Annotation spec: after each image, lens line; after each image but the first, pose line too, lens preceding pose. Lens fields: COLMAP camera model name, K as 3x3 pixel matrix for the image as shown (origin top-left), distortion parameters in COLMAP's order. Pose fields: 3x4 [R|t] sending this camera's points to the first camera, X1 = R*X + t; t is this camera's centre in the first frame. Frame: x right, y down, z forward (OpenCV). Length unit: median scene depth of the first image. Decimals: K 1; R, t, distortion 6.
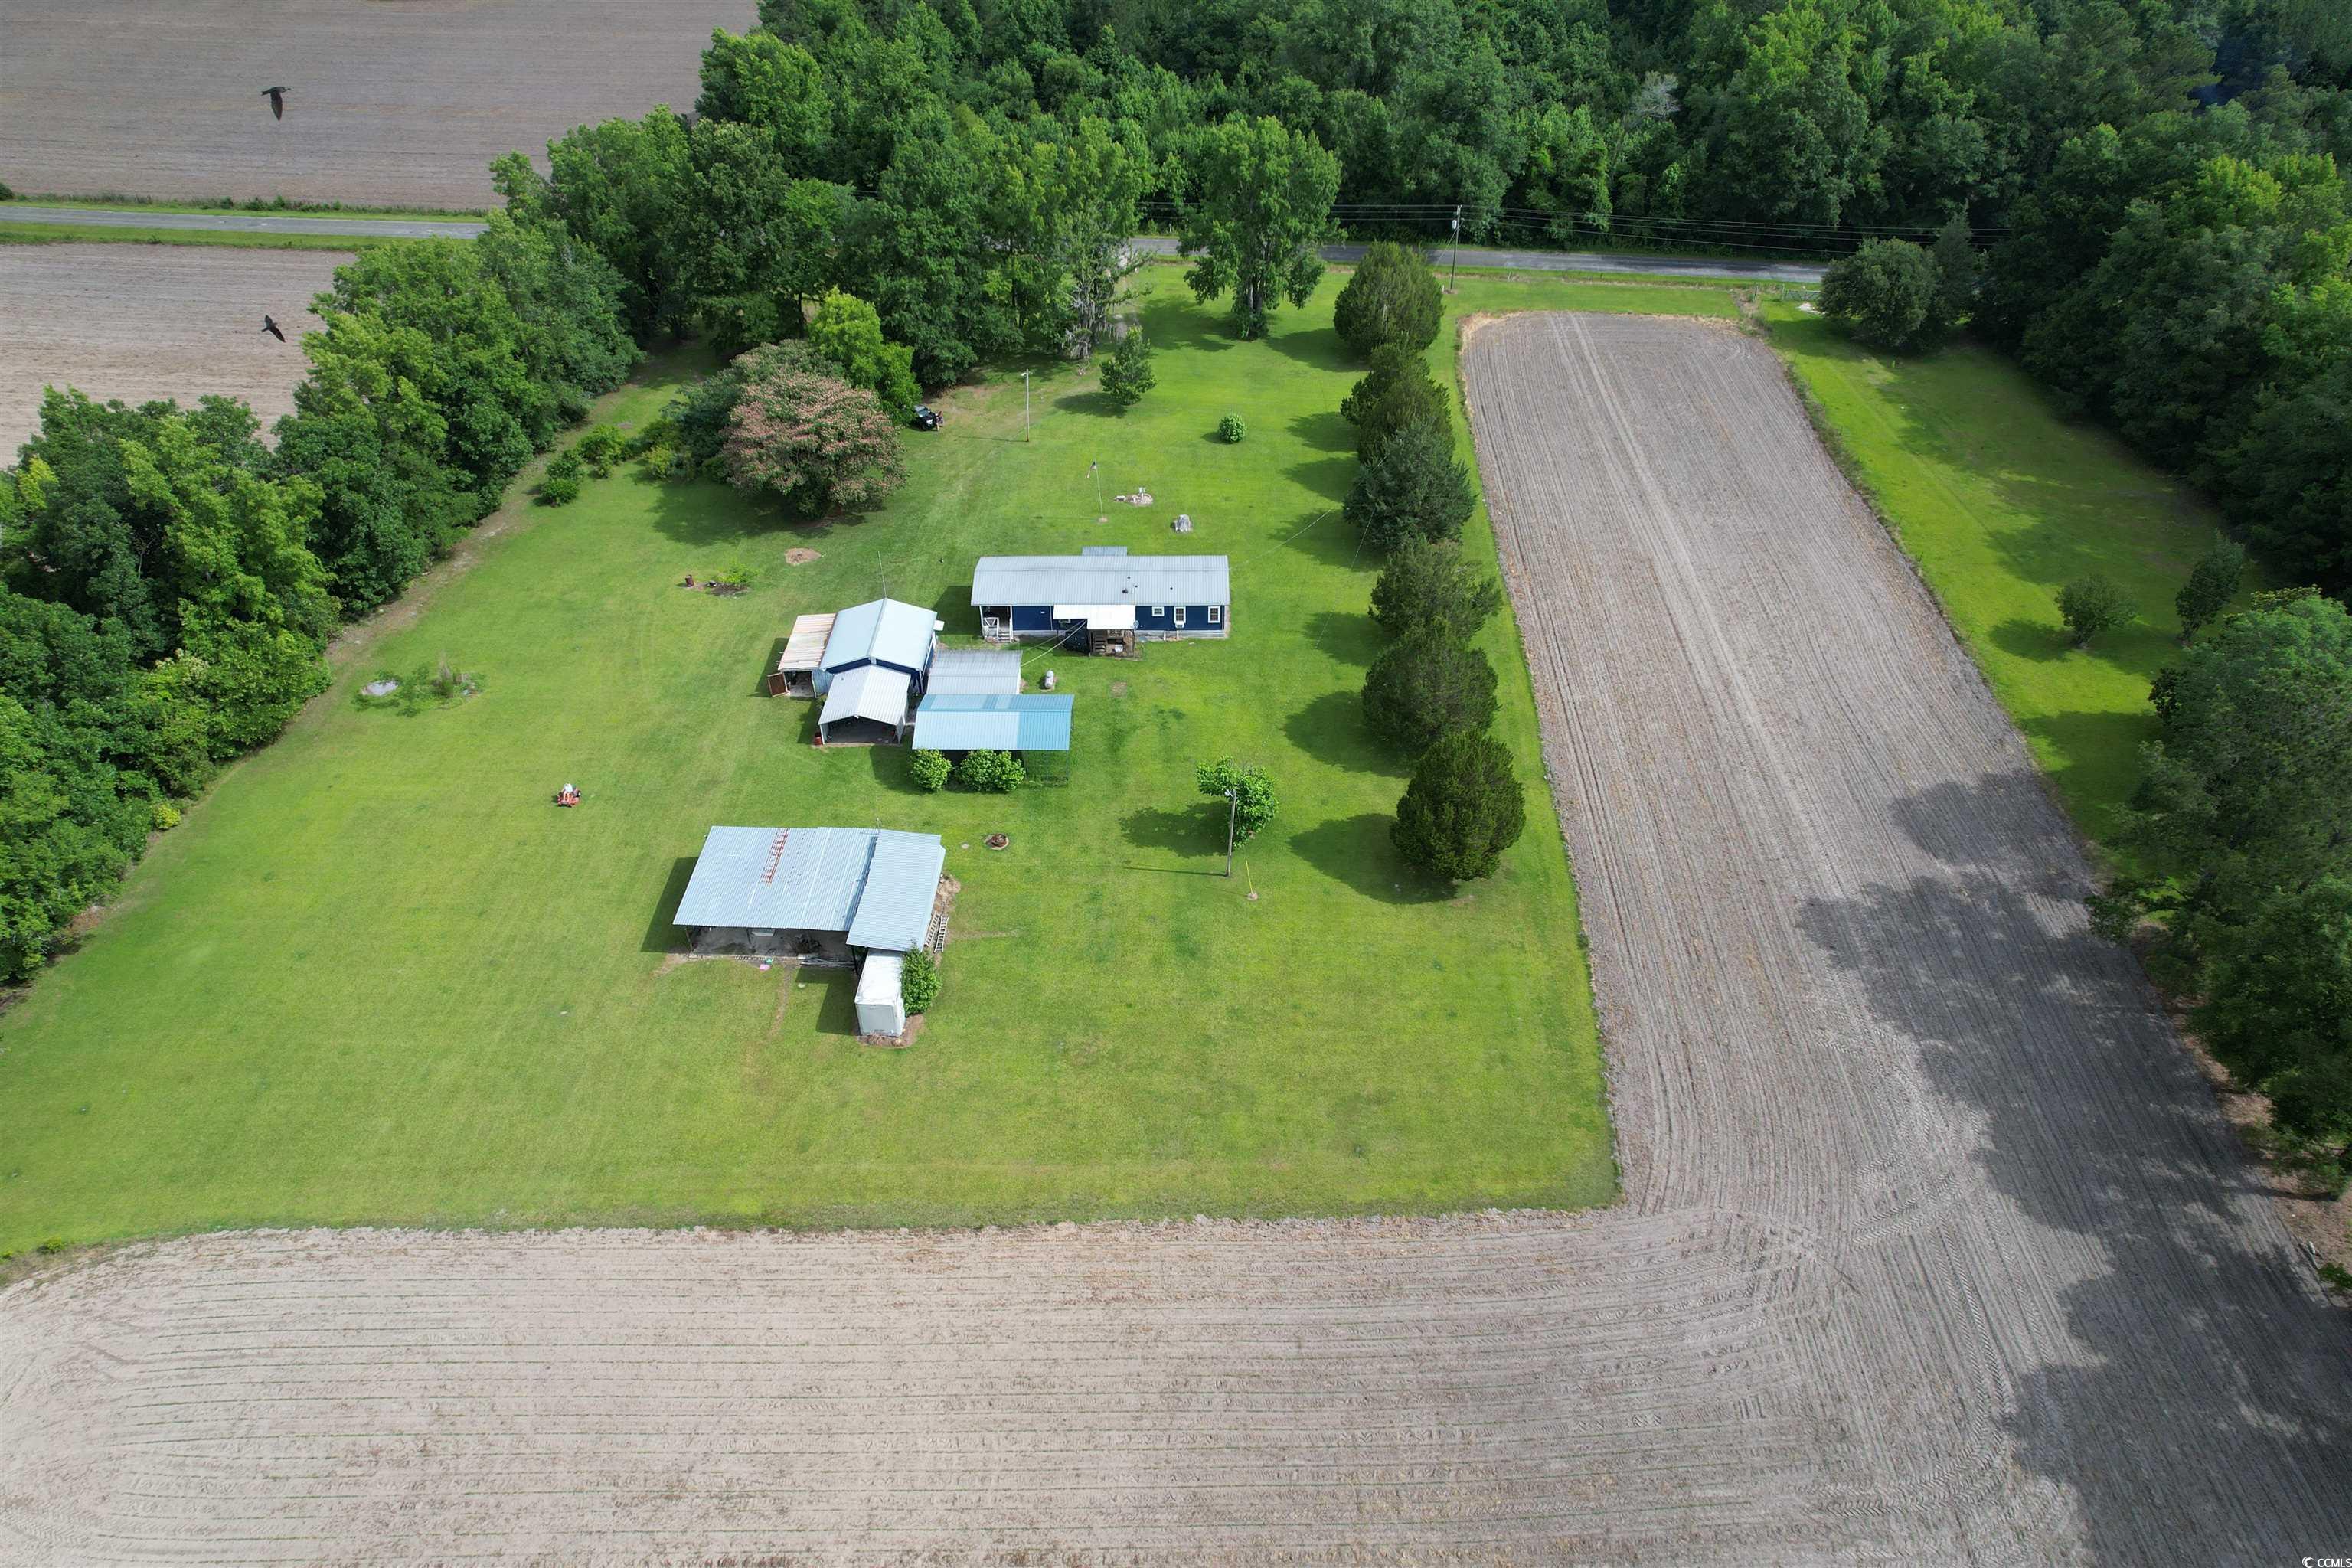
lens RADIAL K [[1496.3, 0, 1176.0], [0, 1496.3, 784.0], [0, 0, 1]] dist [-0.071544, 0.061601]
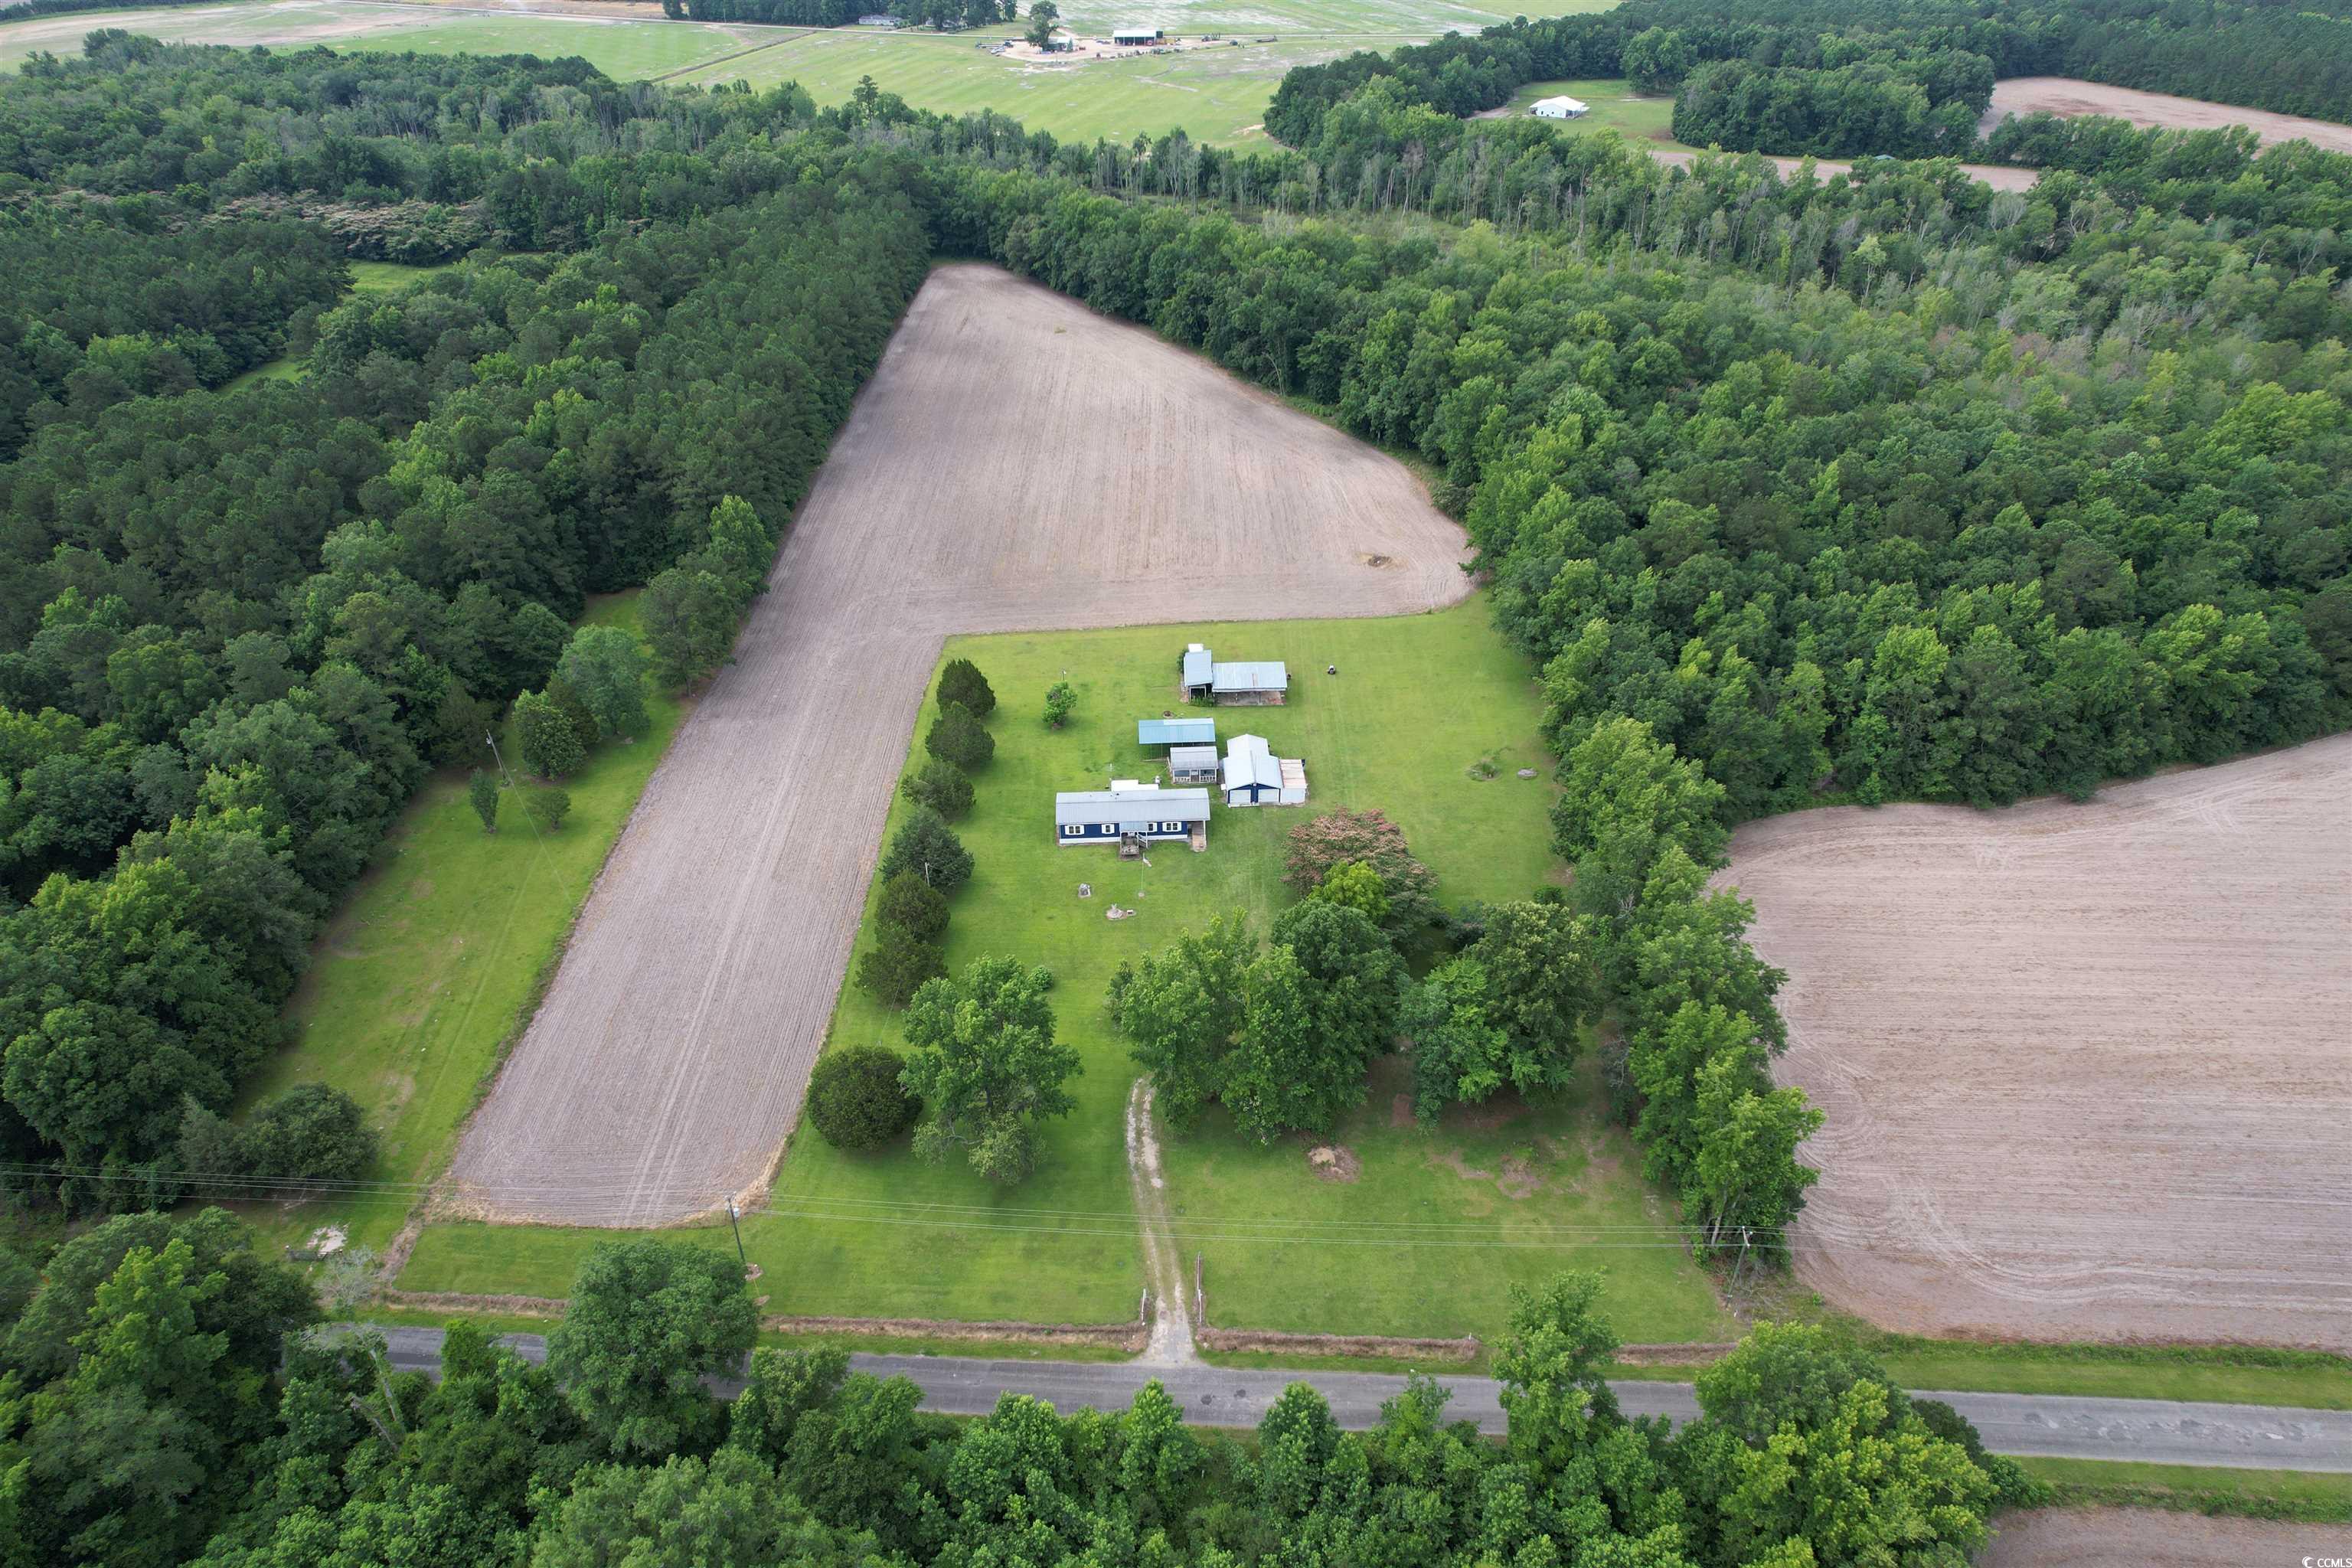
lens RADIAL K [[1496.3, 0, 1176.0], [0, 1496.3, 784.0], [0, 0, 1]] dist [-0.071544, 0.061601]
pose [[-0.998669, 0.030256, -0.041781, -0.023307], [-0.030883, 0.298089, 0.954038, -1.446488], [0.041319, 0.954058, -0.296758, 1.228604]]
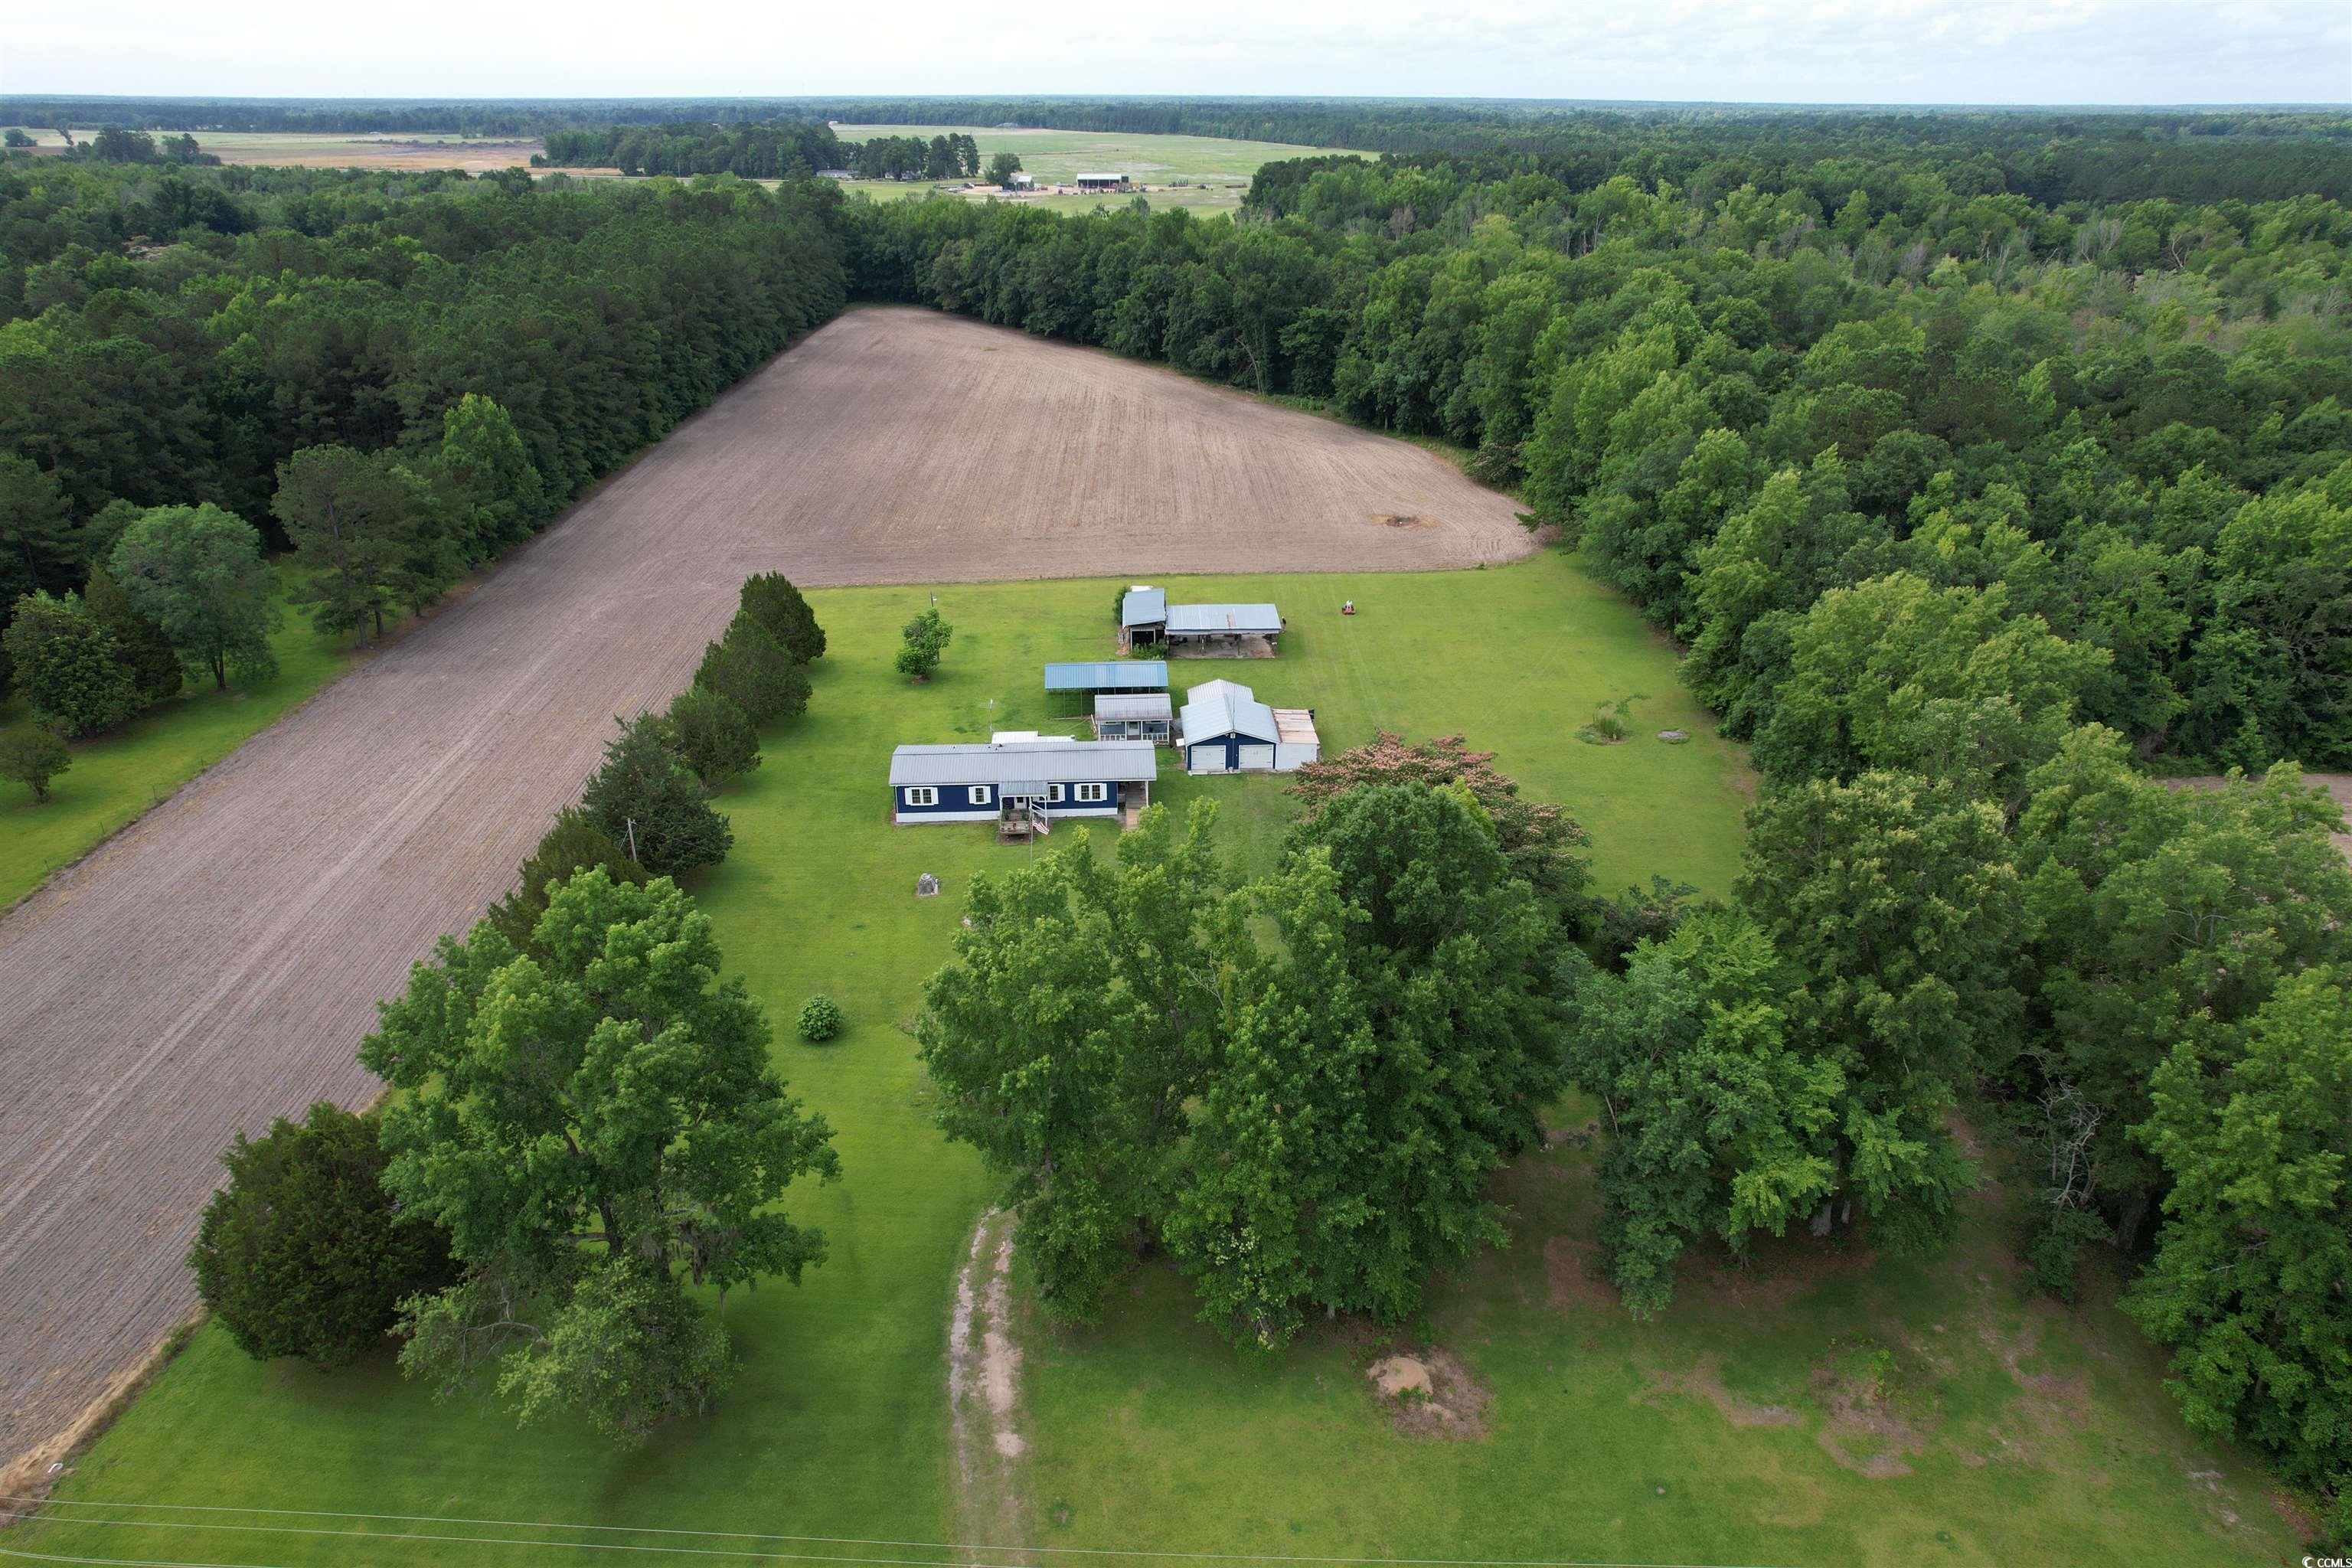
lens RADIAL K [[1496.3, 0, 1176.0], [0, 1496.3, 784.0], [0, 0, 1]] dist [-0.071544, 0.061601]
pose [[-0.997656, 0.021400, -0.064999, -0.069577], [-0.049270, 0.434555, 0.899297, -0.843675], [0.047491, 0.900391, -0.432482, 1.200454]]
